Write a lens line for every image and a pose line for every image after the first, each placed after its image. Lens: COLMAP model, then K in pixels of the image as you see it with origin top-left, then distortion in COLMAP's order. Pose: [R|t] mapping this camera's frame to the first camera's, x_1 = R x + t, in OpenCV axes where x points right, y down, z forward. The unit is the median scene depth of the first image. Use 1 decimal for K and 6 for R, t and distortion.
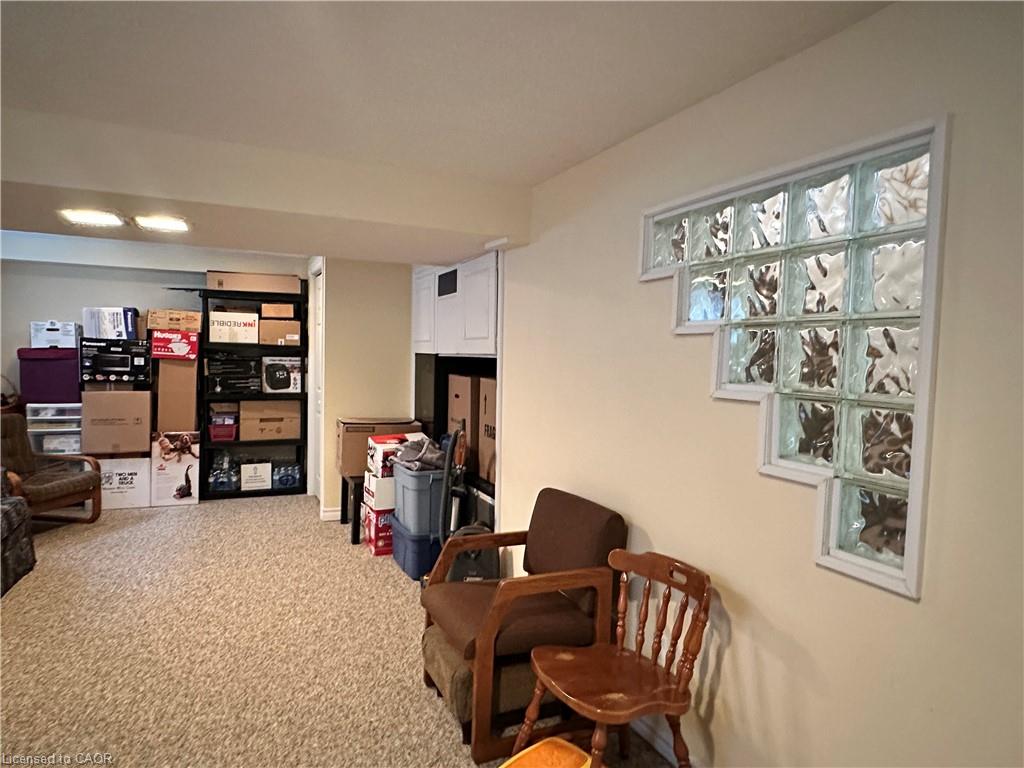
lens RADIAL K [[612.2, 0, 509.5], [0, 612.2, 390.1], [0, 0, 1]] dist [-0.000278, 0.001183]
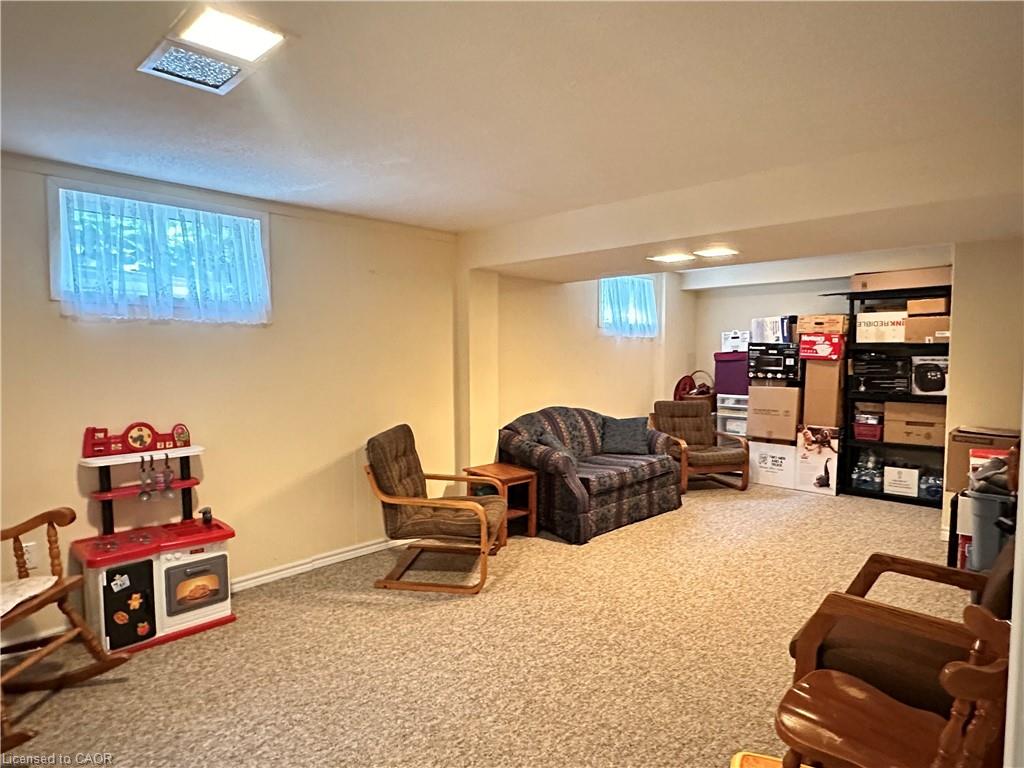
lens RADIAL K [[612.2, 0, 509.5], [0, 612.2, 390.1], [0, 0, 1]] dist [-0.000278, 0.001183]
pose [[0.369756, 0.036242, -0.928422, 0.279849], [-0.040602, 0.998915, 0.022824, 0.001656], [0.928242, 0.029257, 0.370826, 0.082141]]
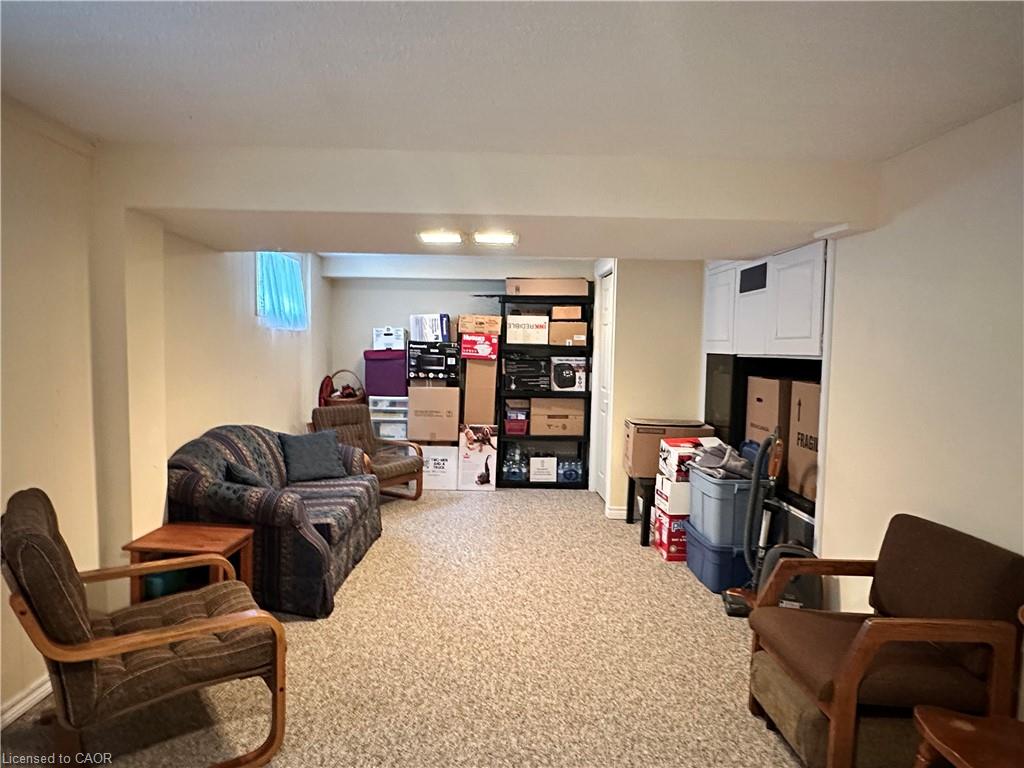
lens RADIAL K [[612.2, 0, 509.5], [0, 612.2, 390.1], [0, 0, 1]] dist [-0.000278, 0.001183]
pose [[0.920062, 0.020628, -0.391230, -0.062687], [-0.018594, 0.999787, 0.008987, -0.005682], [0.391332, -0.000994, 0.920249, -0.000567]]
